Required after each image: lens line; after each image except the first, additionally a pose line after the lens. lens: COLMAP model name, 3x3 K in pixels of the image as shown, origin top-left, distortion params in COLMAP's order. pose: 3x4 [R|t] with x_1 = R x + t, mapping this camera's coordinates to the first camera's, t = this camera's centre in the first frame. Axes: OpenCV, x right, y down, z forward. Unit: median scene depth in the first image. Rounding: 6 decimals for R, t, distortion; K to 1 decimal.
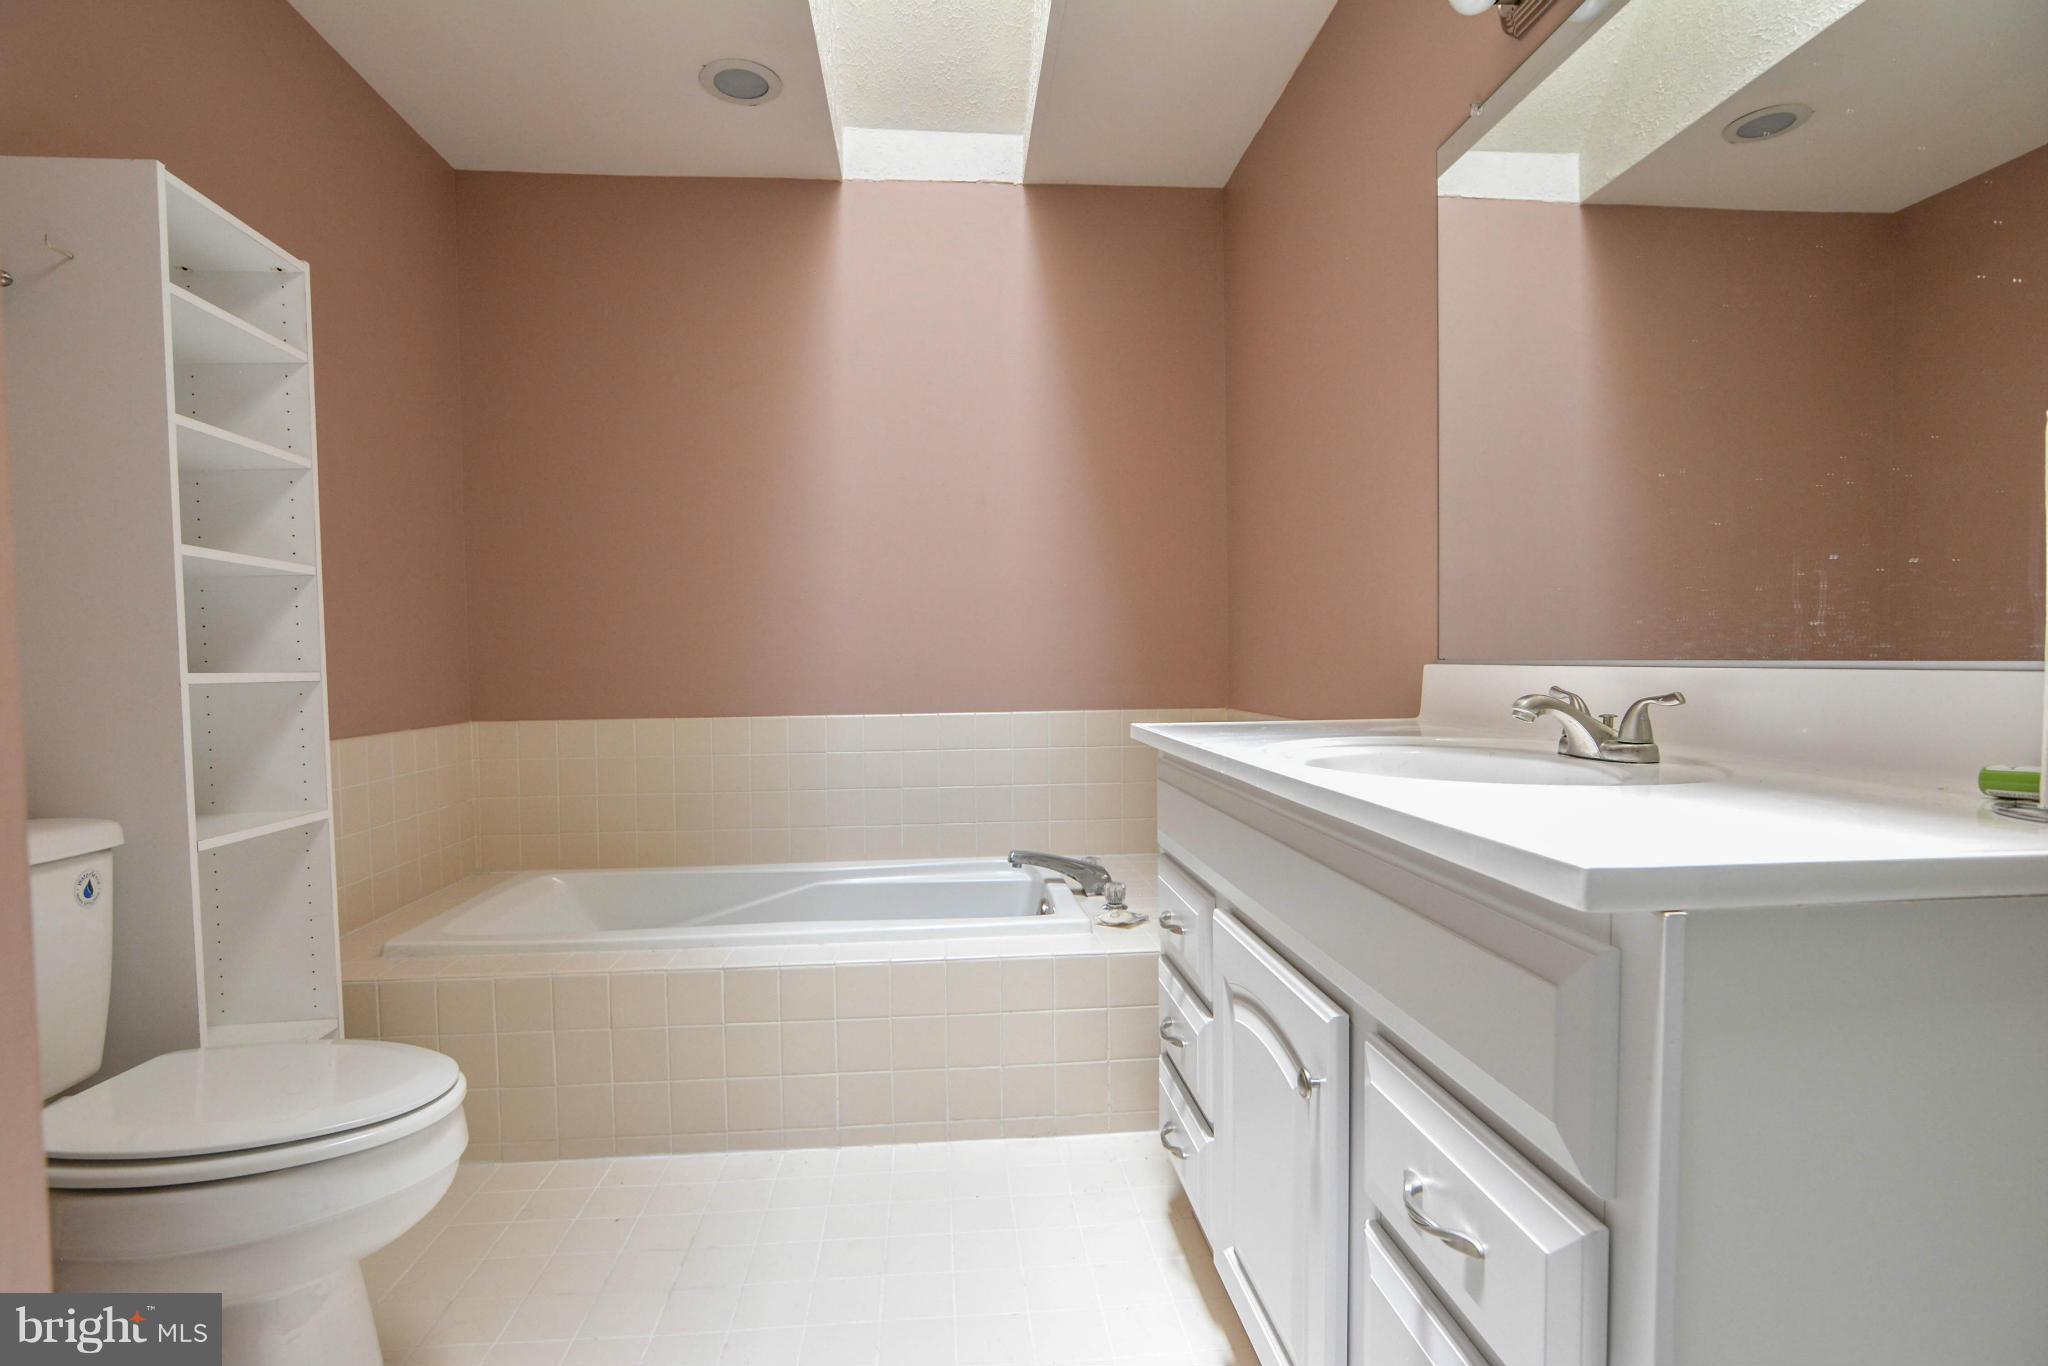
lens RADIAL K [[999.0, 0, 1017.0], [0, 999.0, 693.6], [0, 0, 1]] dist [-0.028662, 0.008333]
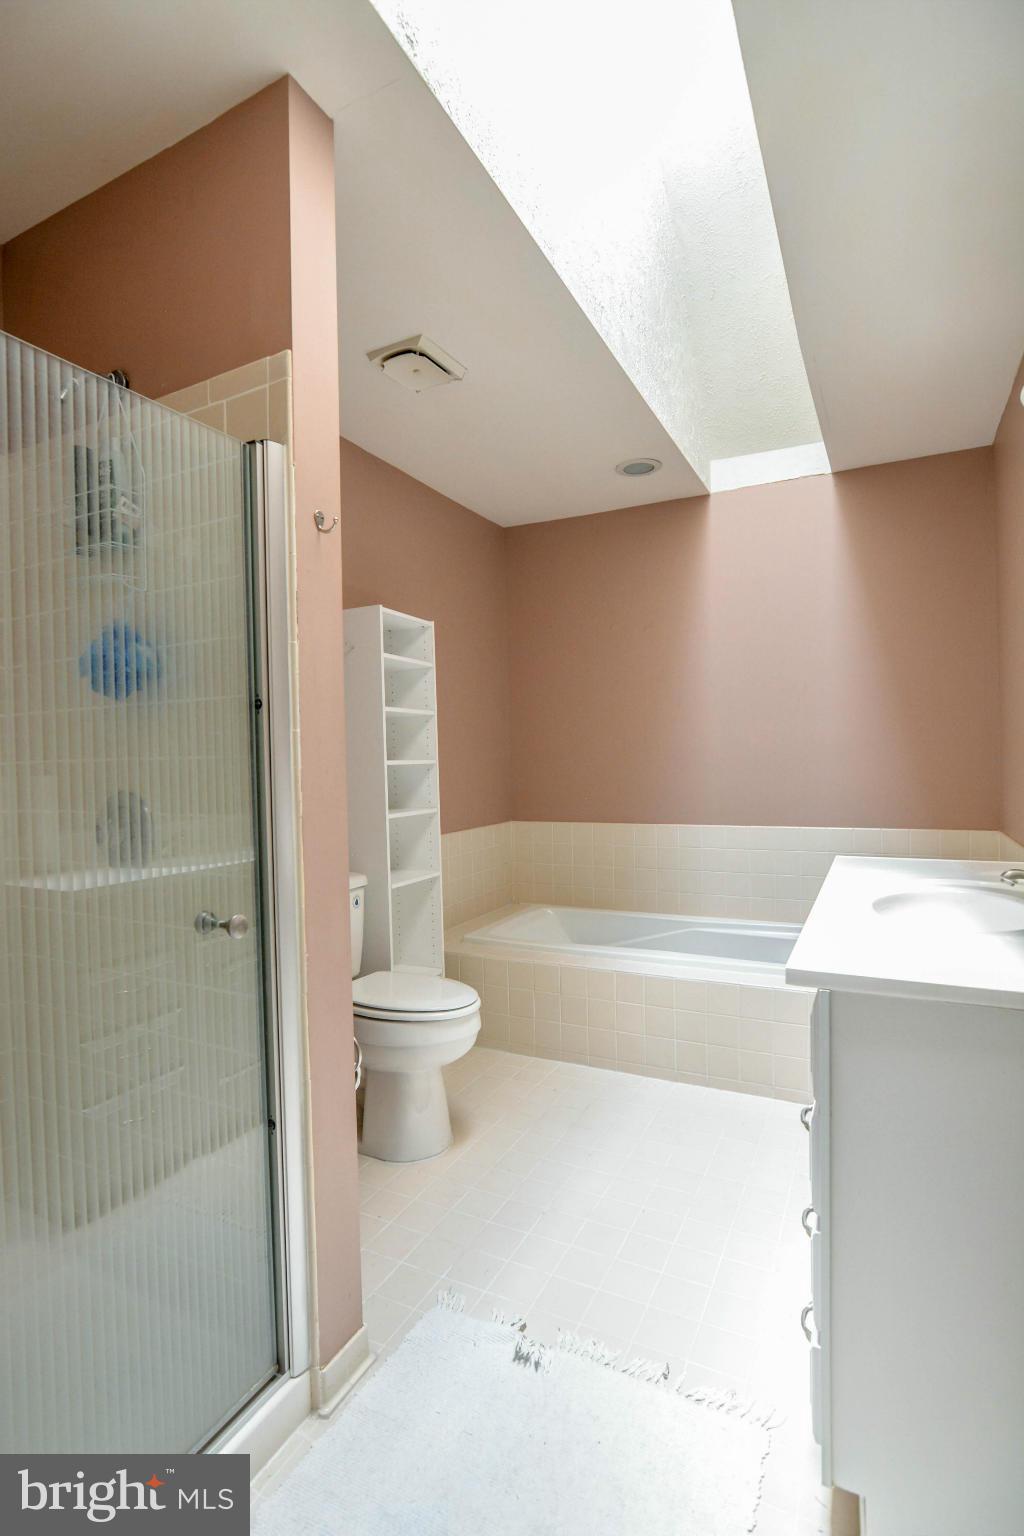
lens RADIAL K [[749.3, 0, 504.8], [0, 749.3, 761.1], [0, 0, 1]] dist [-0.028662, 0.008333]
pose [[0.851873, -0.002190, -0.523743, 0.277251], [-0.006970, 0.999855, -0.015517, -0.097724], [0.523701, 0.016869, 0.851735, -0.320343]]
